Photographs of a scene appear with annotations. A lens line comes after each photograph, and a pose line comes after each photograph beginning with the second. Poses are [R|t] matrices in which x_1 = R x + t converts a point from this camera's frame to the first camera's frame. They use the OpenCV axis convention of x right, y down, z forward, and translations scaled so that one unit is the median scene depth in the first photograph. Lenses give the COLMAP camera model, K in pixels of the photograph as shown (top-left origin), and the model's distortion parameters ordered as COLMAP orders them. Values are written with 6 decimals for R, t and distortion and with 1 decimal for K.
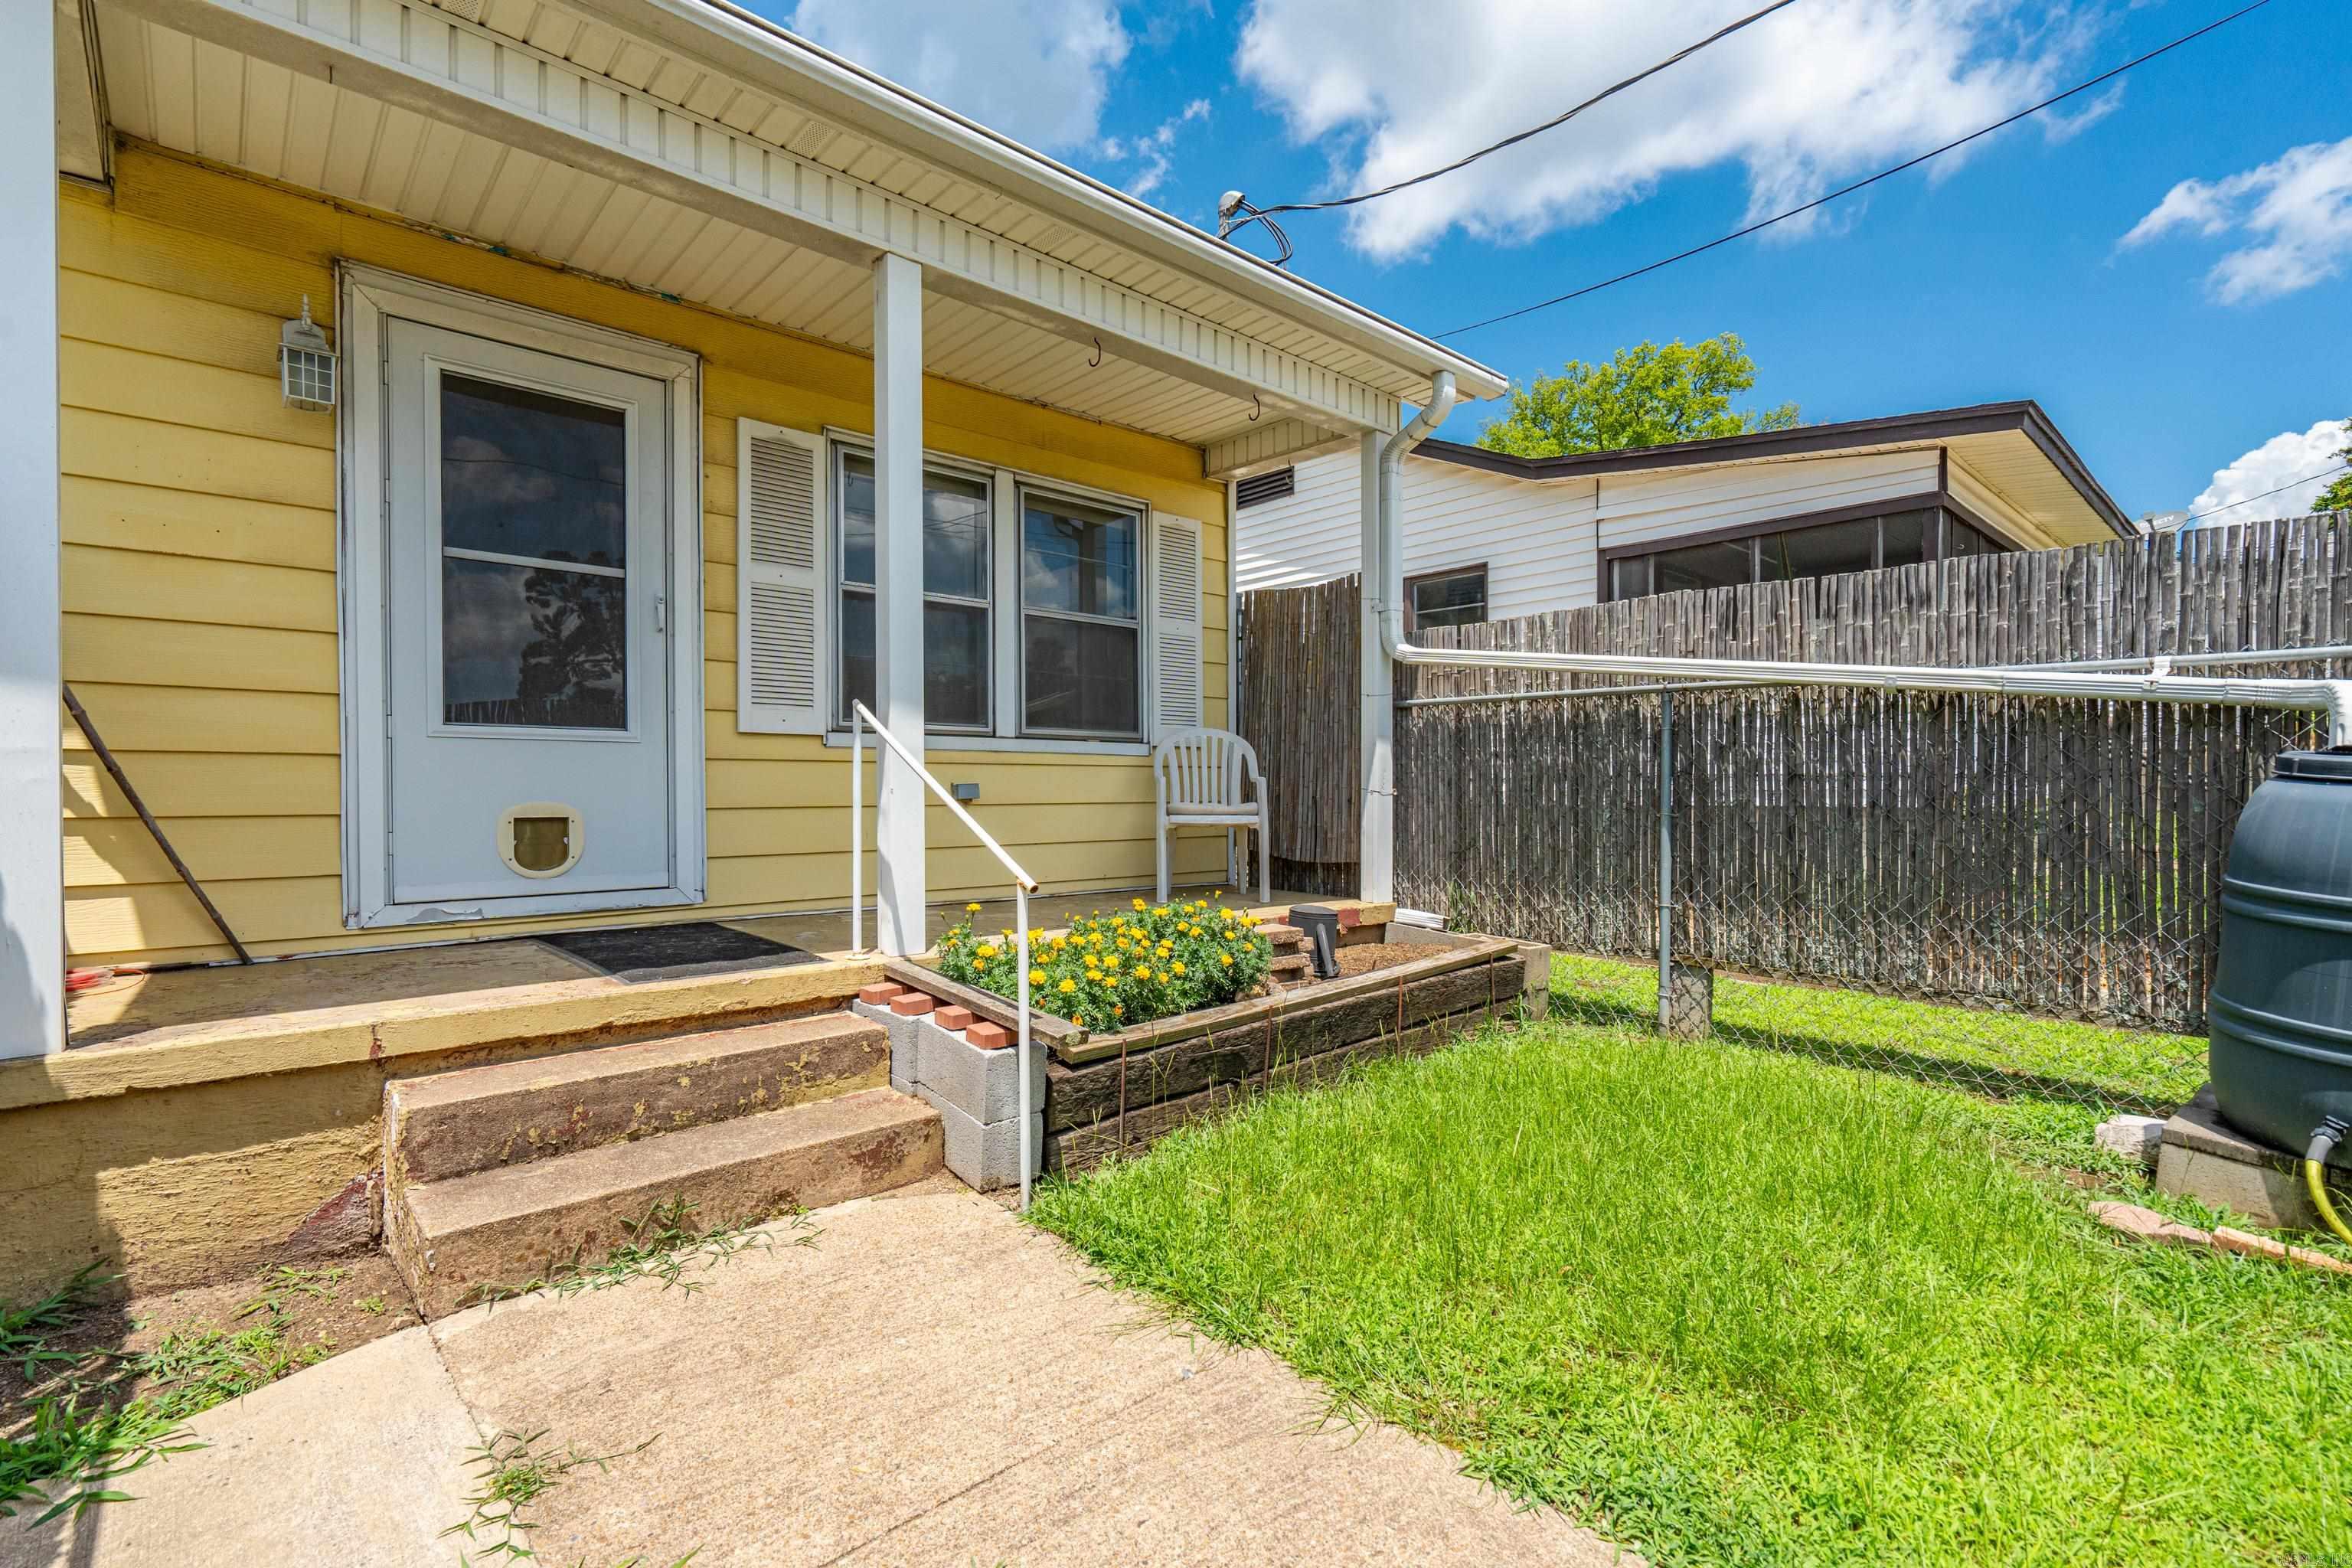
lens RADIAL K [[1048.5, 0, 1176.0], [0, 1048.5, 784.0], [0, 0, 1]] dist [-0.007609, 0.001047]
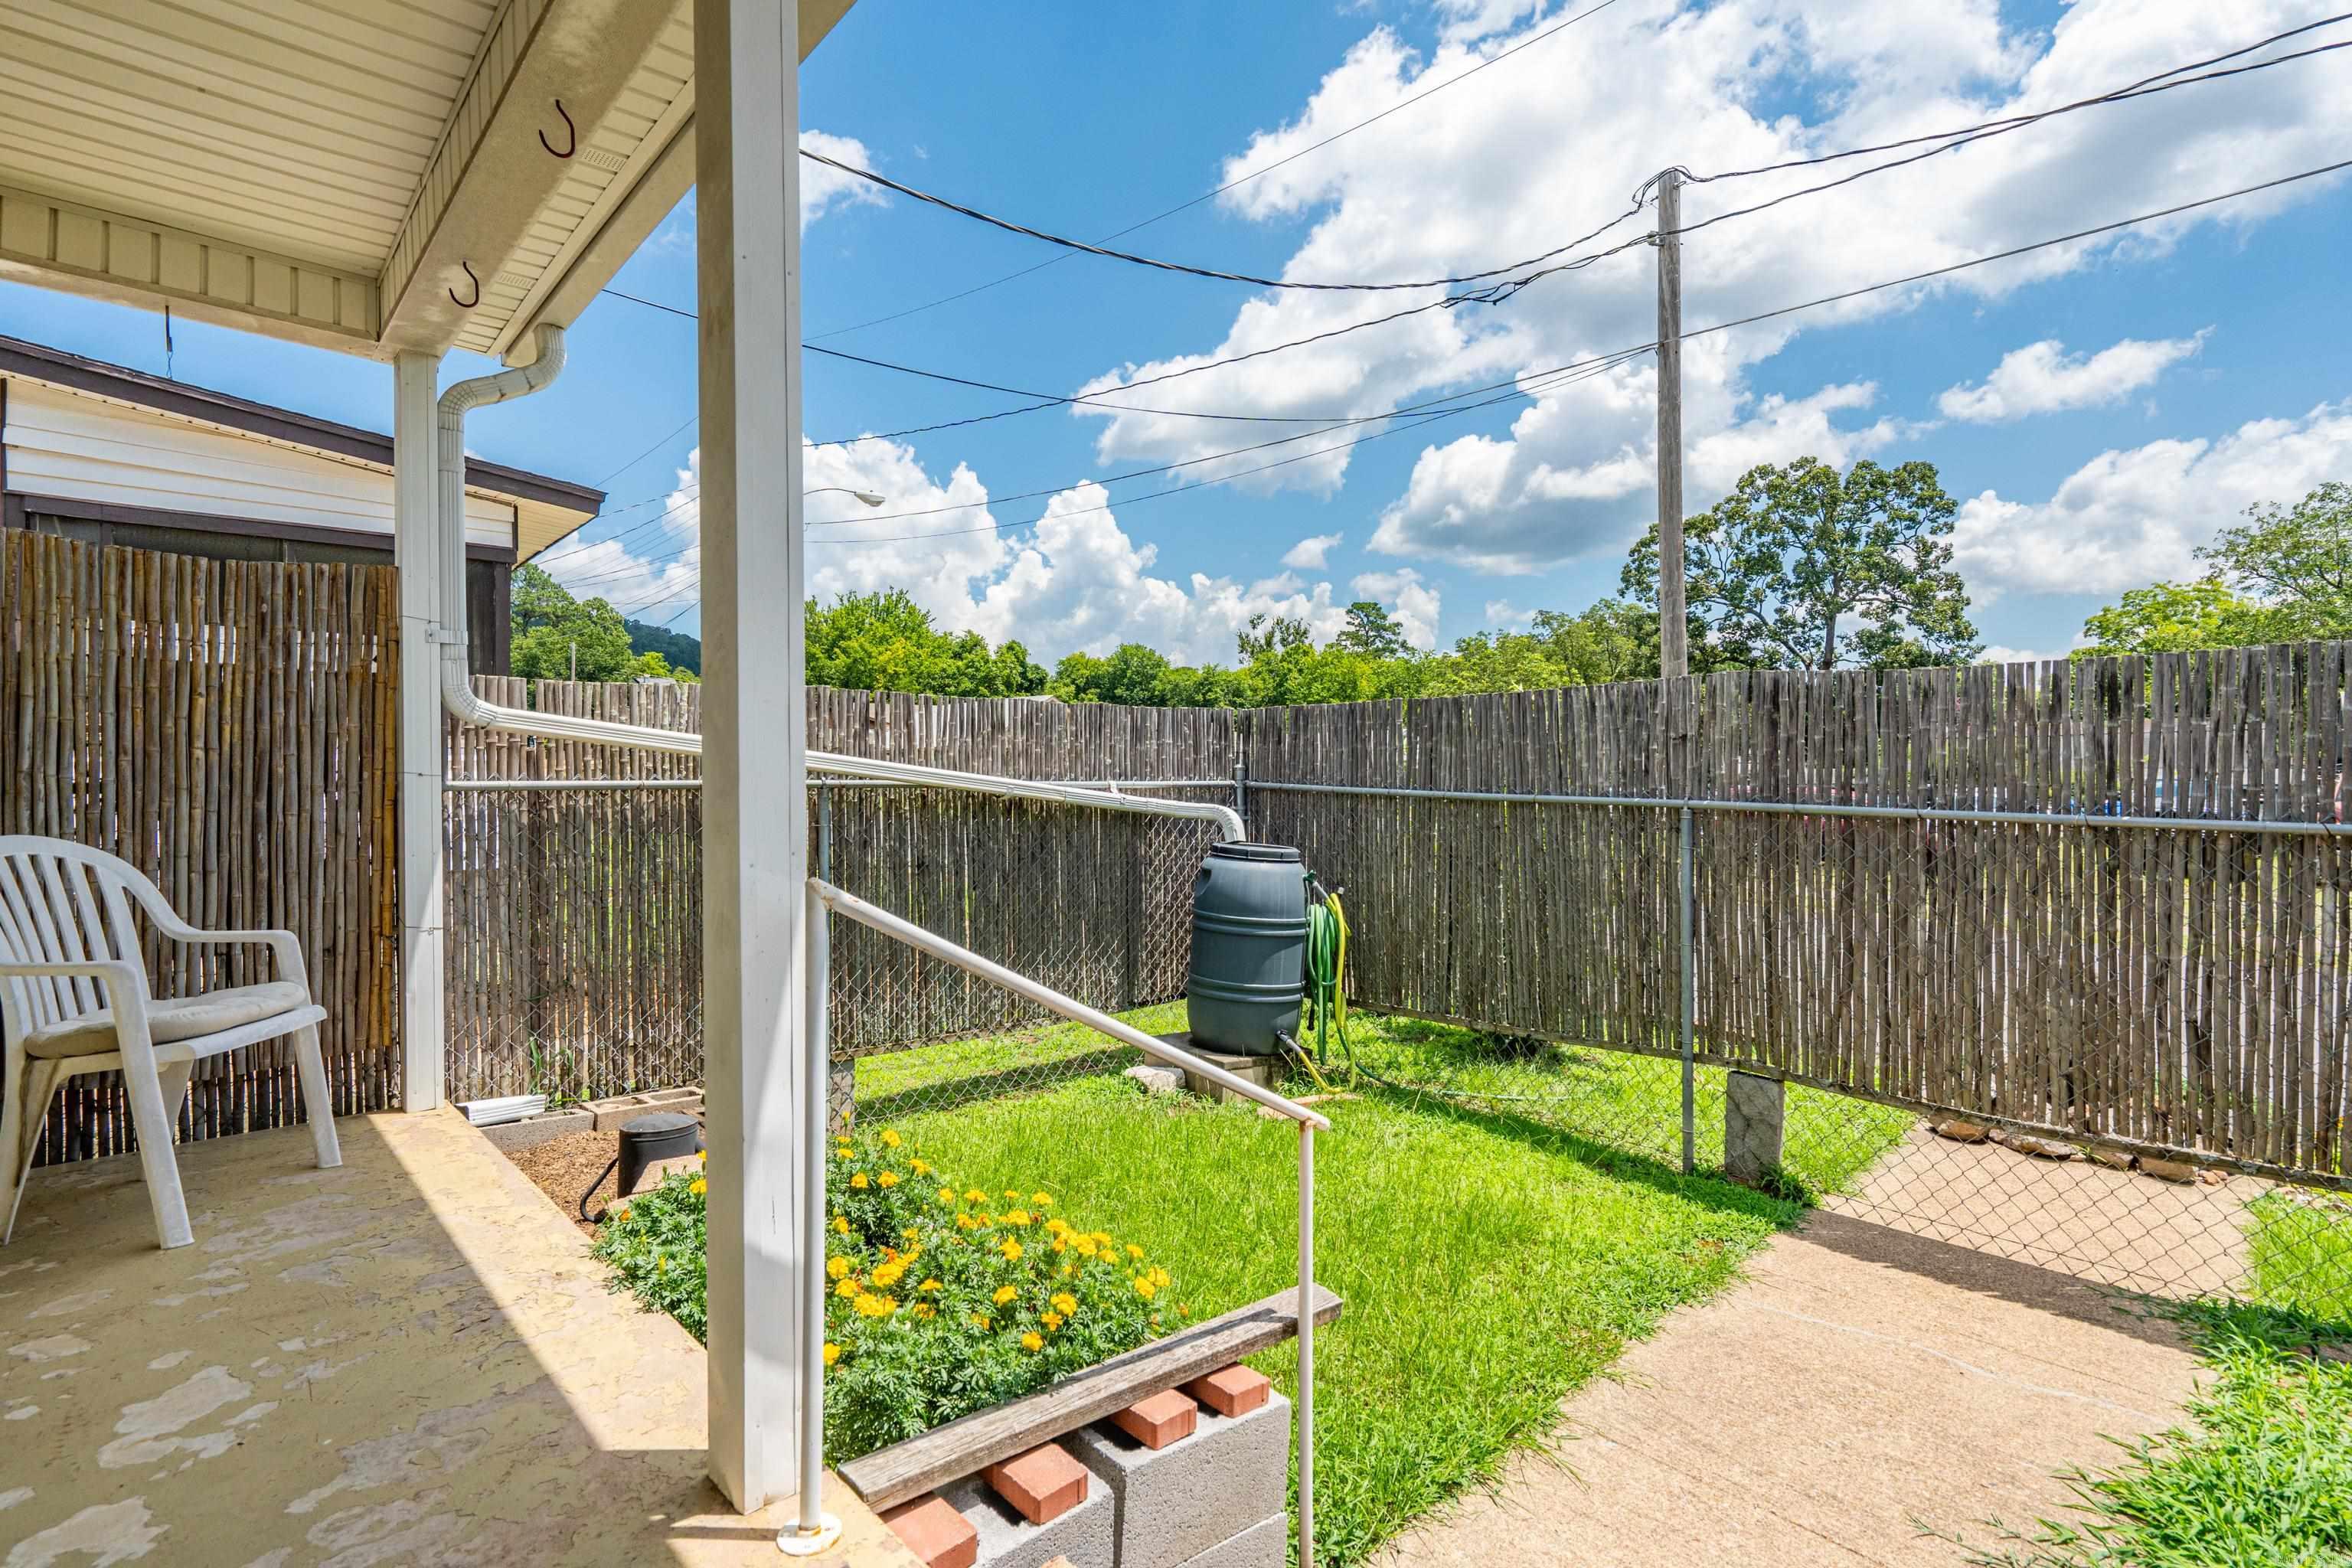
lens RADIAL K [[1090.2, 0, 1176.0], [0, 1090.2, 784.0], [0, 0, 1]] dist [0.001588, 0.000200]
pose [[-0.005168, -0.002228, 0.999984, -0.570206], [0.015426, 0.999878, 0.002308, -0.091425], [-0.999868, 0.015438, -0.005133, 0.692773]]
